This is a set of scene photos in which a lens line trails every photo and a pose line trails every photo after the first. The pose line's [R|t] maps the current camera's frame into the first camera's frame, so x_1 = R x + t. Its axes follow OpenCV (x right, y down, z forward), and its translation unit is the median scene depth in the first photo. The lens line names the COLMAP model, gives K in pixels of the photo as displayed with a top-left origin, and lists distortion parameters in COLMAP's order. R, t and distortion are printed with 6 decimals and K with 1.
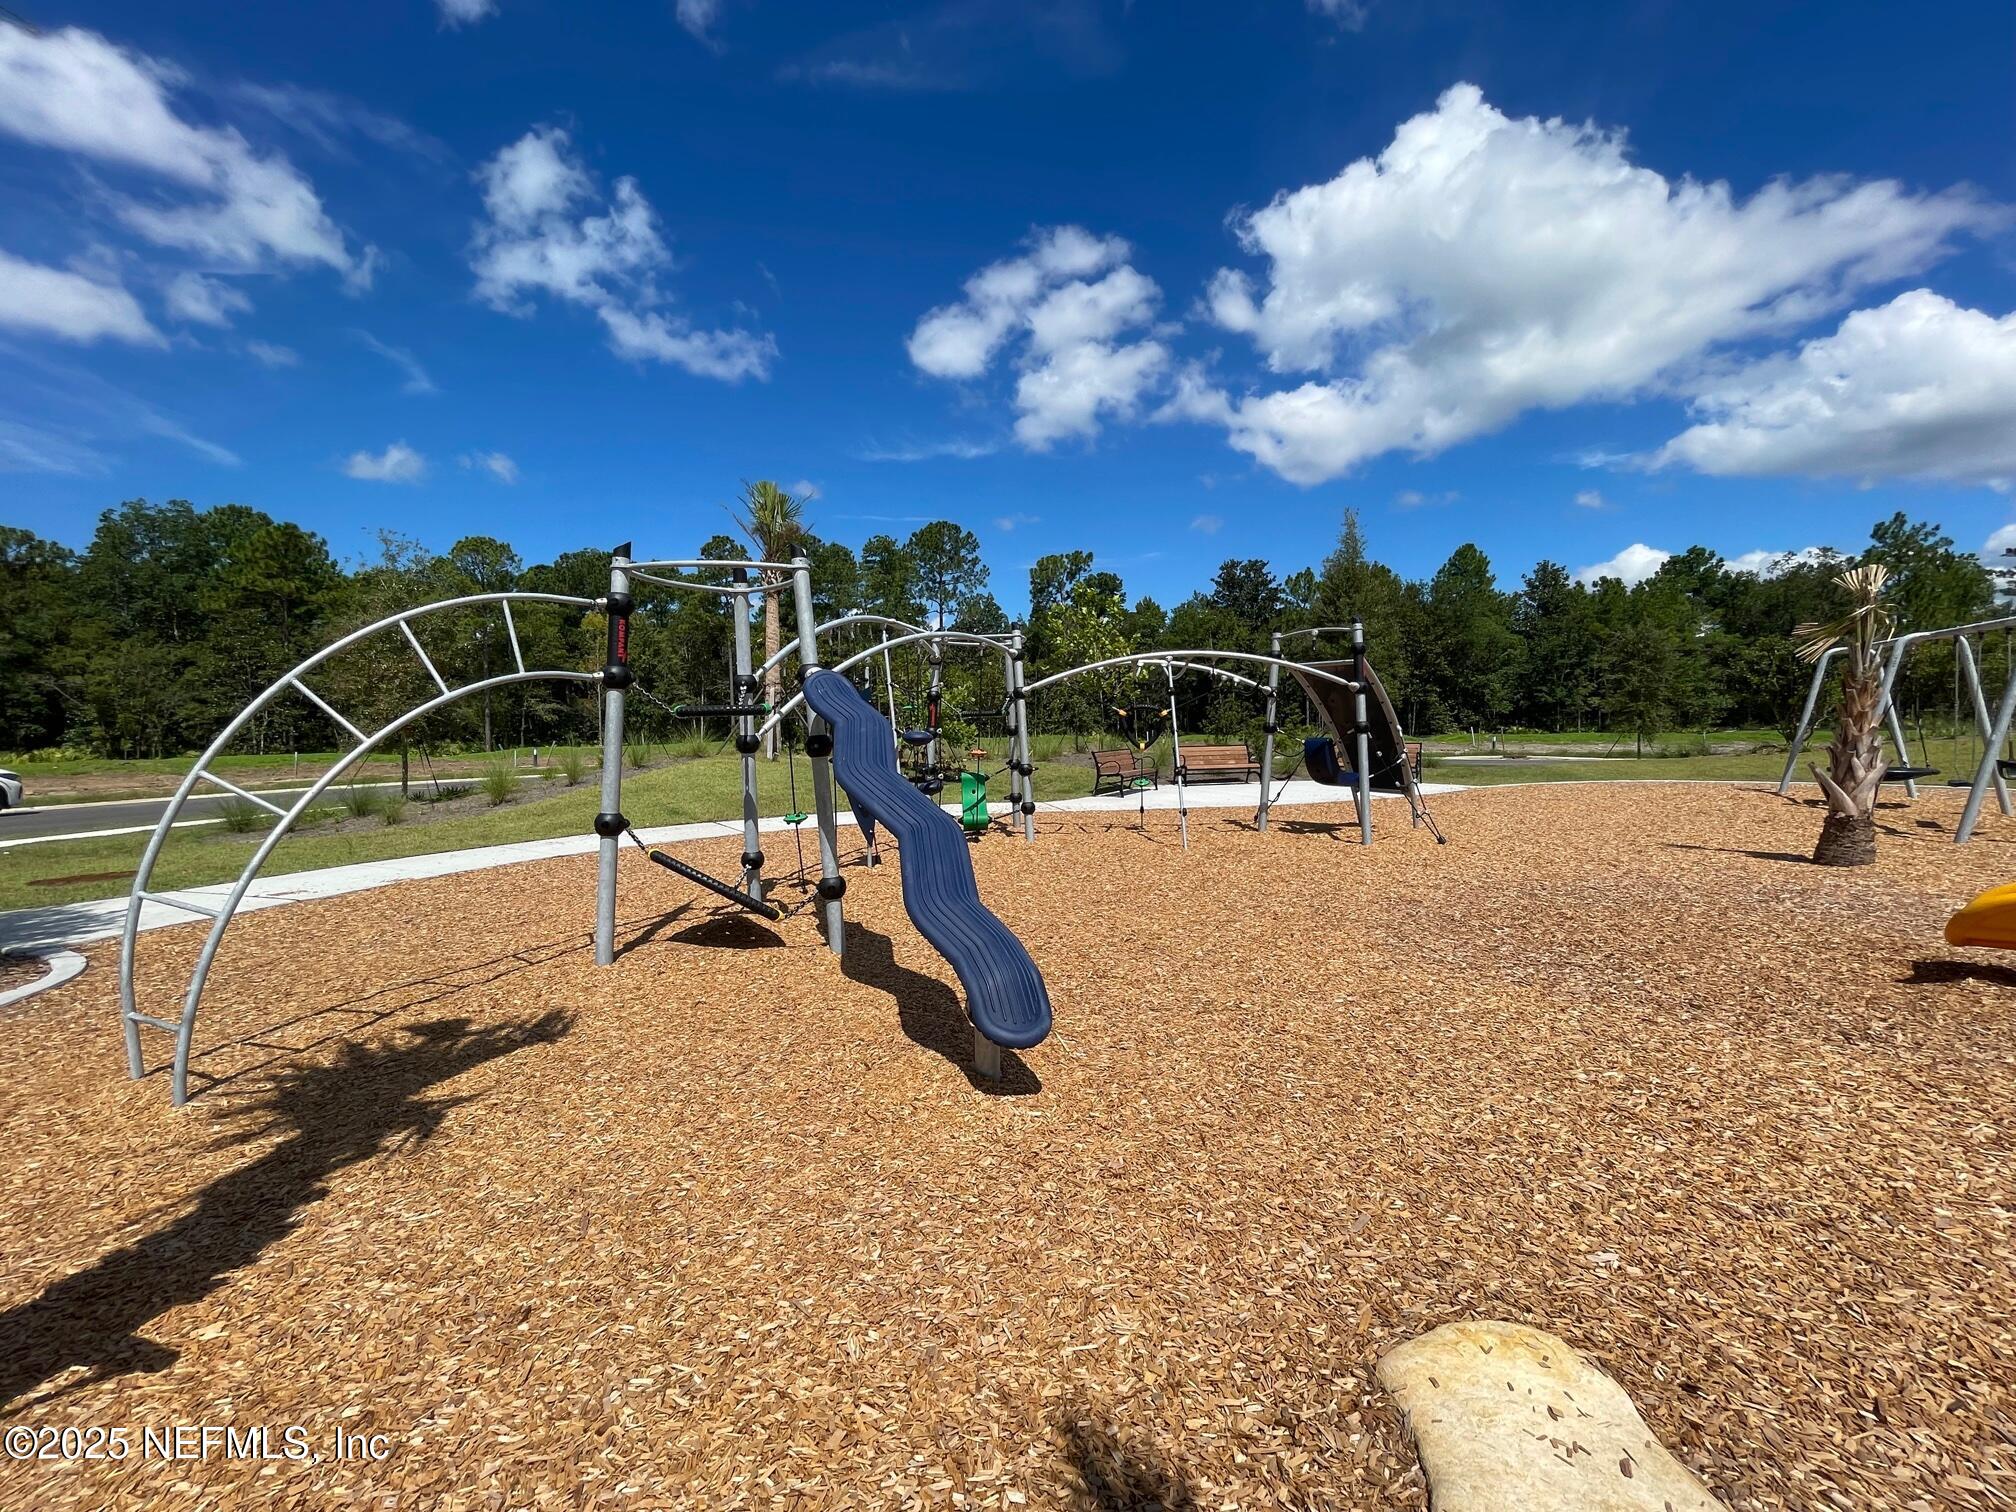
lens RADIAL K [[803.4, 0, 996.2], [0, 803.4, 751.0], [0, 0, 1]] dist [0.000808, -0.000173]
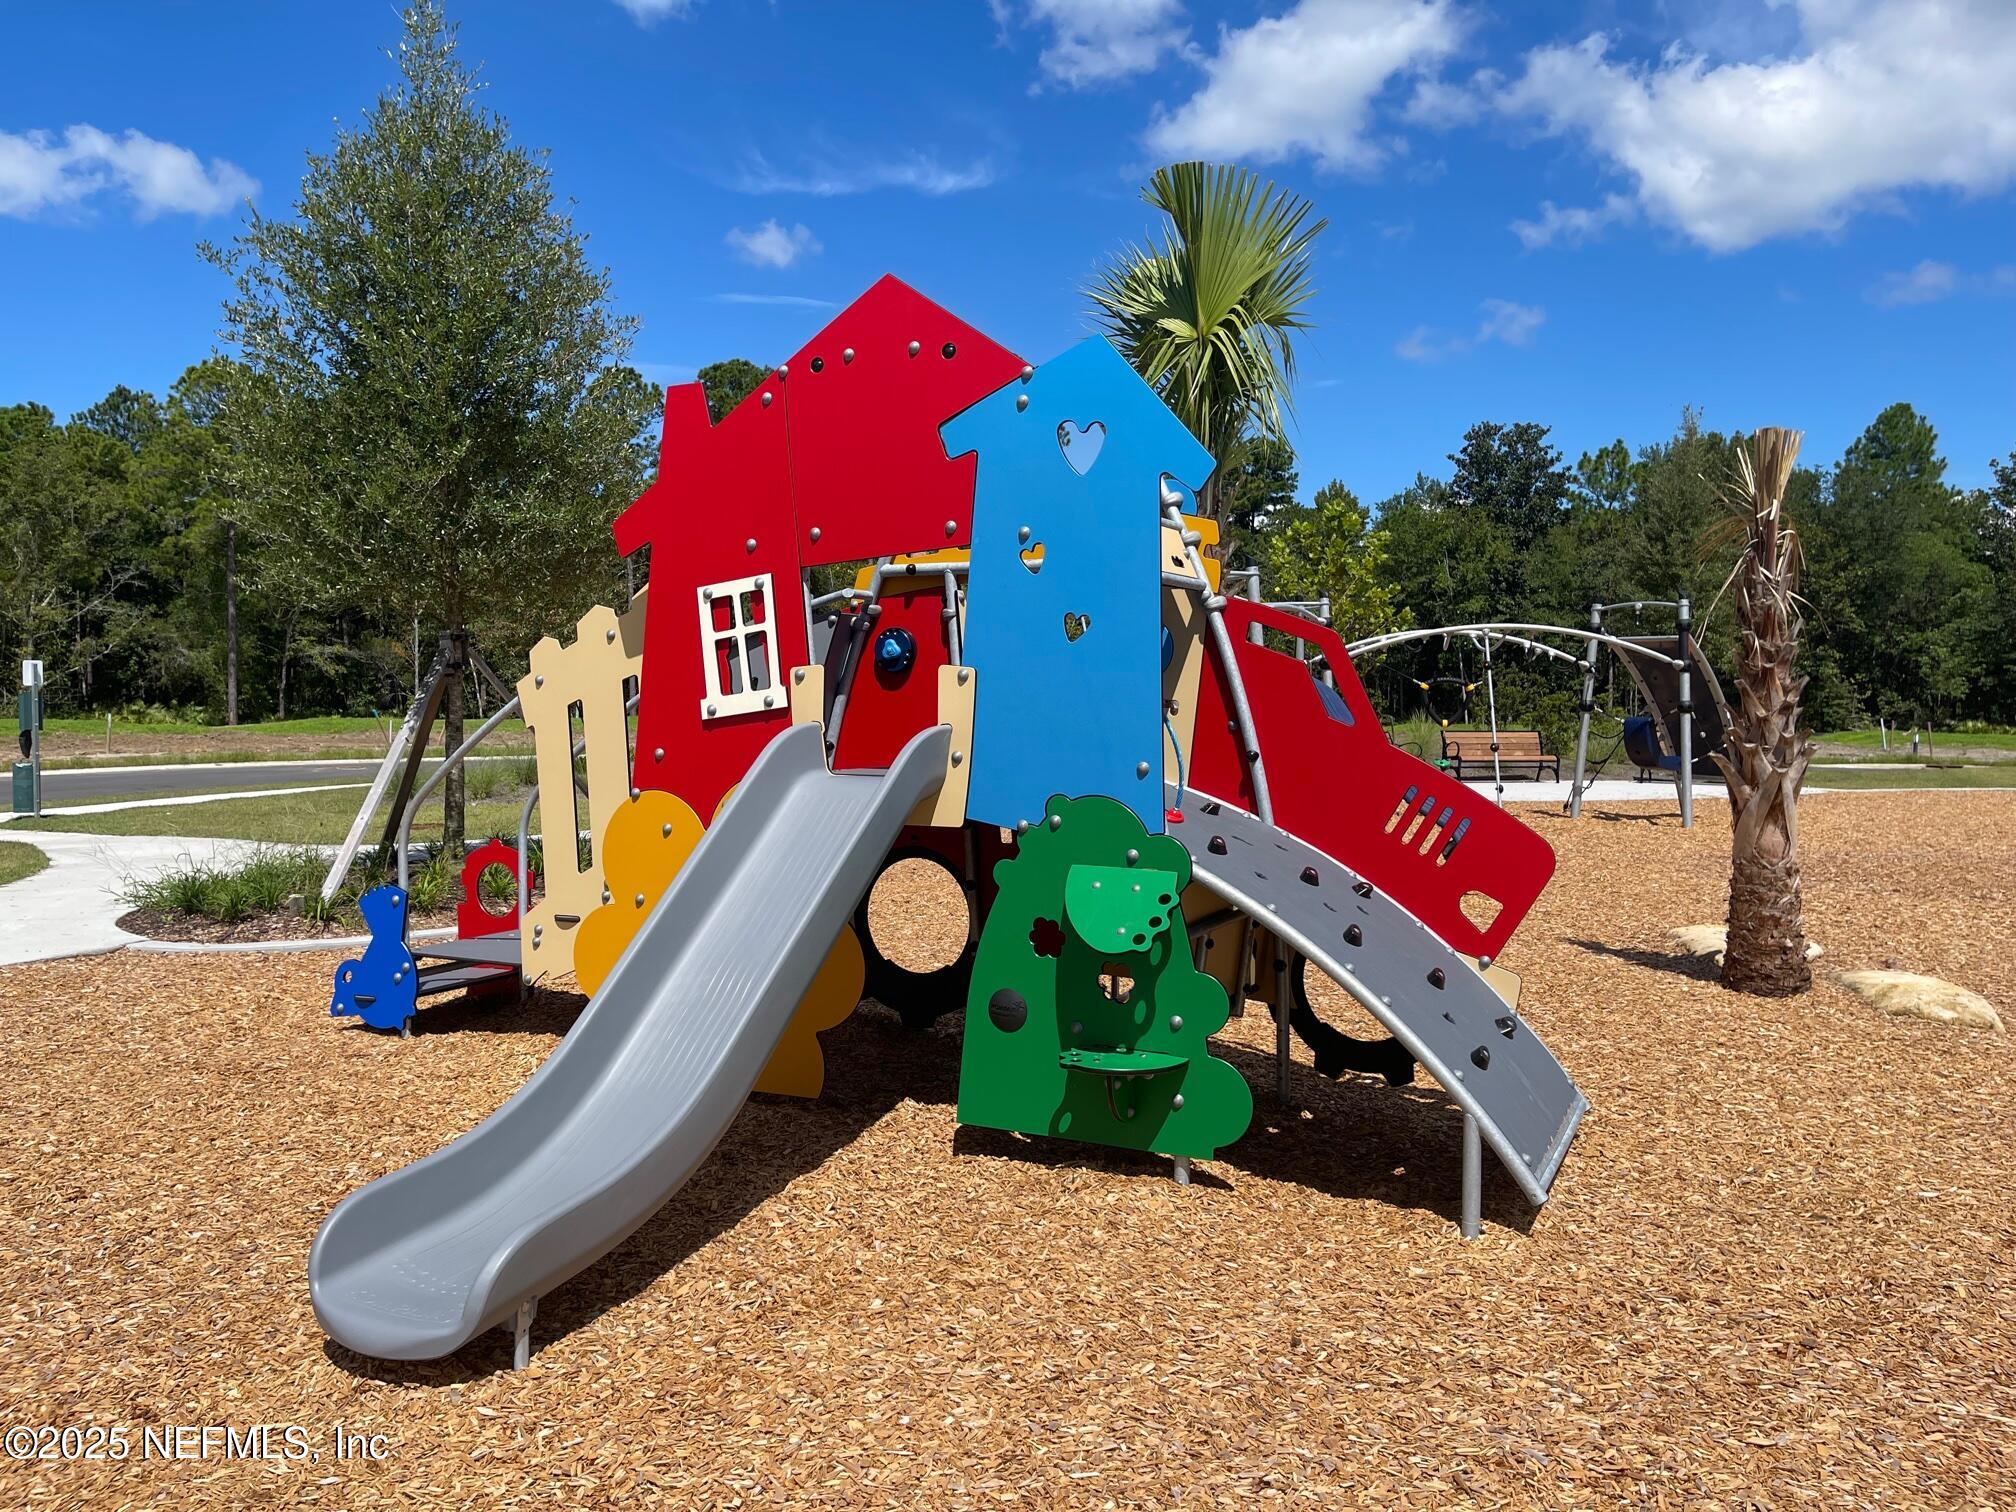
lens RADIAL K [[1502.6, 0, 1008.0], [0, 1502.6, 756.0], [0, 0, 1]] dist [0.031415, 0.001225]
pose [[0.999718, 0.022895, -0.006304, -0.046690], [-0.022862, 0.999725, 0.005201, 0.005191], [0.006421, -0.005056, 0.999967, -0.111017]]
